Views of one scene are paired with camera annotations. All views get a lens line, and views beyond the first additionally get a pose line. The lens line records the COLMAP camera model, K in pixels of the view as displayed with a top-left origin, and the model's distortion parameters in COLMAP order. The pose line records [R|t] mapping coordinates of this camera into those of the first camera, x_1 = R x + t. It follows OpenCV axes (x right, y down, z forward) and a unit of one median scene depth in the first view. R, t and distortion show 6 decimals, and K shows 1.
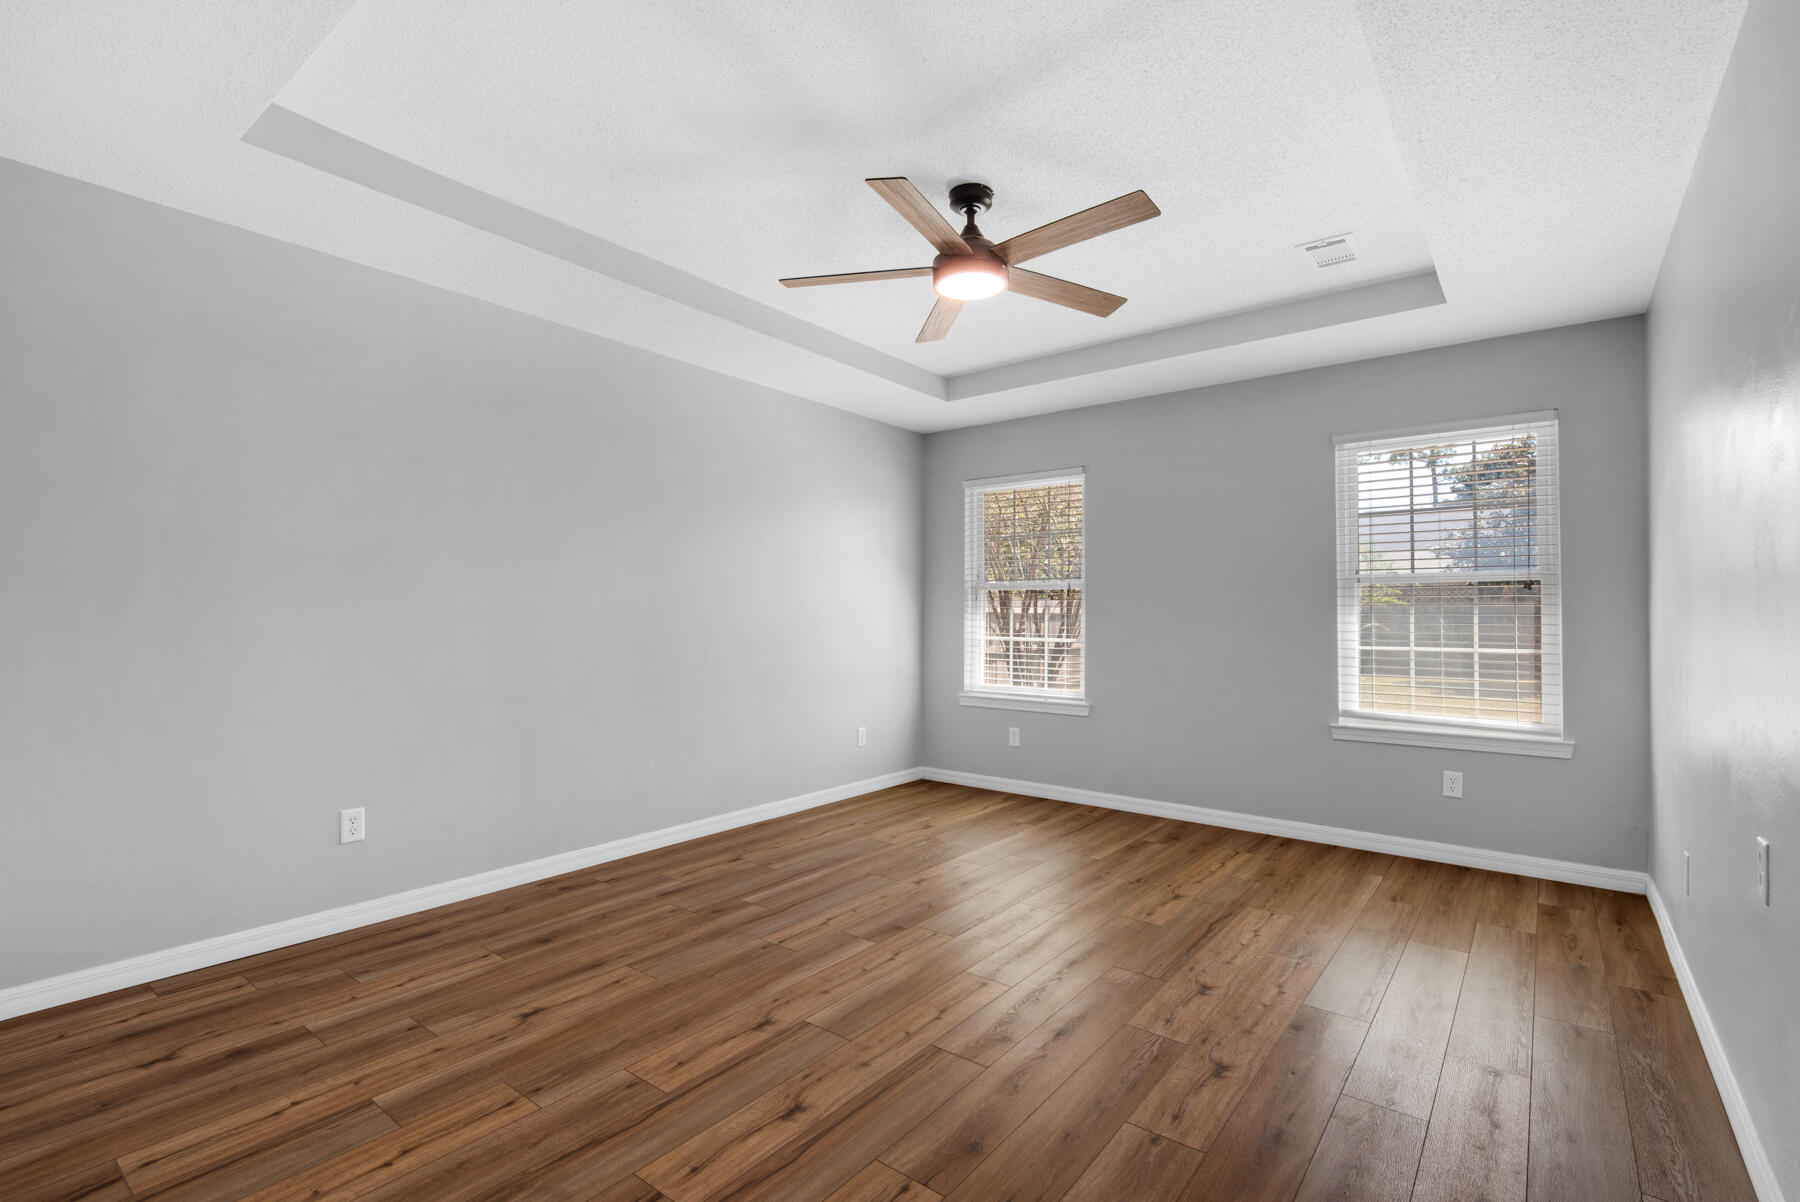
lens RADIAL K [[842.8, 0, 891.8], [0, 842.8, 608.3], [0, 0, 1]] dist [0.008903, -0.008987]
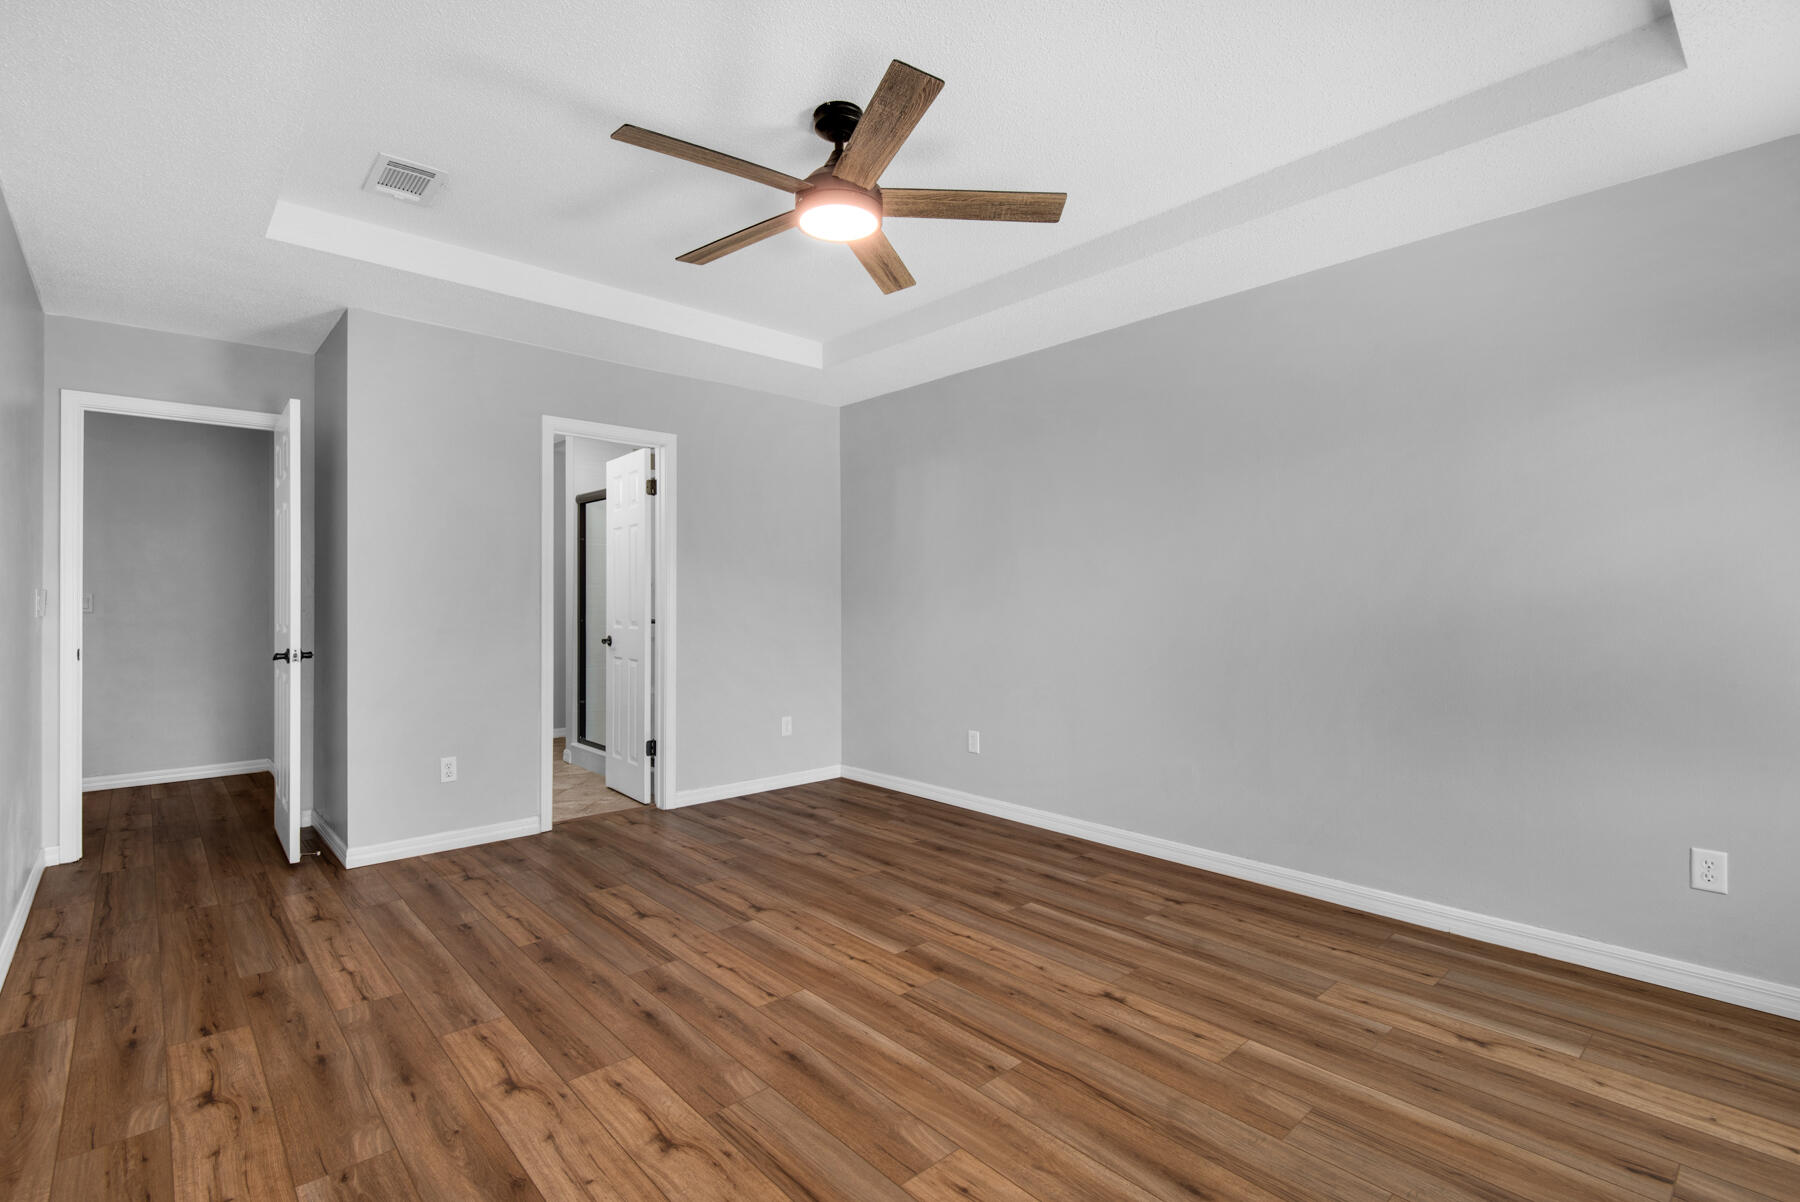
lens RADIAL K [[842.8, 0, 898.8], [0, 842.8, 588.7], [0, 0, 1]] dist [0.008903, -0.008987]
pose [[-0.178025, -0.011185, -0.983962, 0.942140], [0.006020, 0.999904, -0.012456, -0.004330], [0.984008, -0.008141, -0.177941, 1.200208]]
